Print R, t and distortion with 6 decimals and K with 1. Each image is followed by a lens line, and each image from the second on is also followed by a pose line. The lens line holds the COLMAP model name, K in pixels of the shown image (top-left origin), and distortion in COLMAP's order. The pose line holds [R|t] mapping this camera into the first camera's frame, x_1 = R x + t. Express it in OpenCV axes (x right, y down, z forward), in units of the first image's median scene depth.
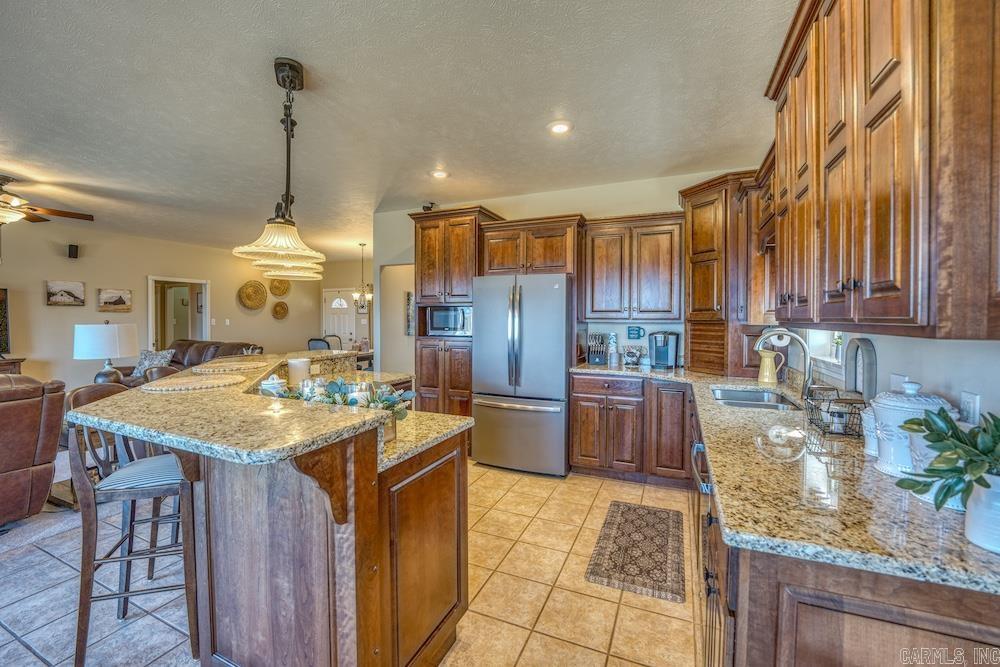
lens RADIAL K [[417.7, 0, 484.3], [0, 417.7, 319.2], [0, 0, 1]] dist [-0.010517, 0.000103]
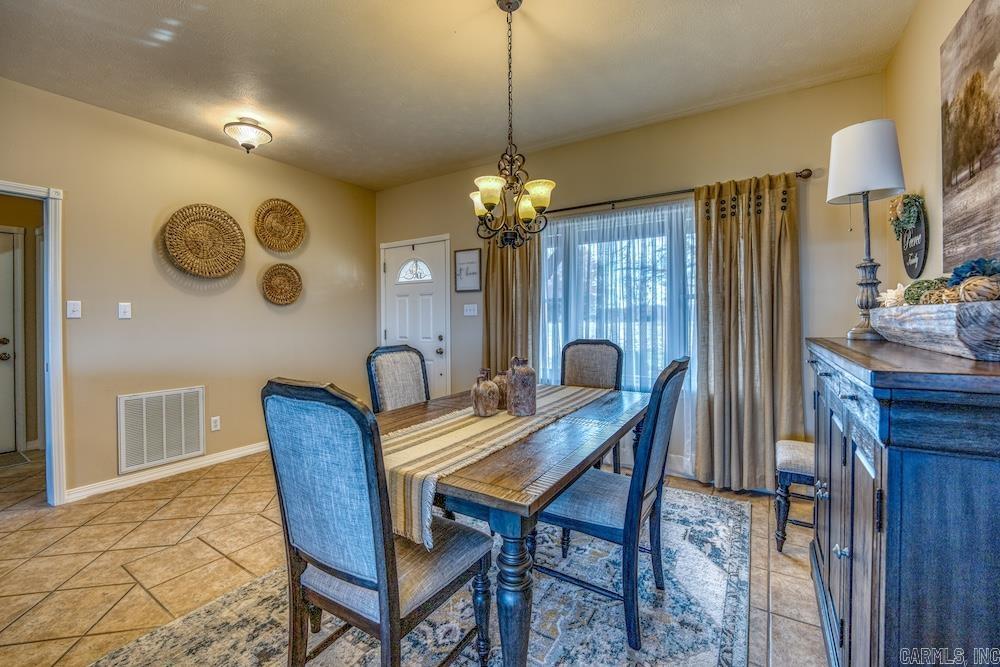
lens RADIAL K [[417.7, 0, 484.3], [0, 417.7, 319.2], [0, 0, 1]] dist [-0.010517, 0.000103]
pose [[0.988068, -0.007943, -0.153813, -0.247240], [0.008104, 0.999967, 0.000421, 0.017942], [0.153805, -0.001663, 0.988100, 0.686826]]
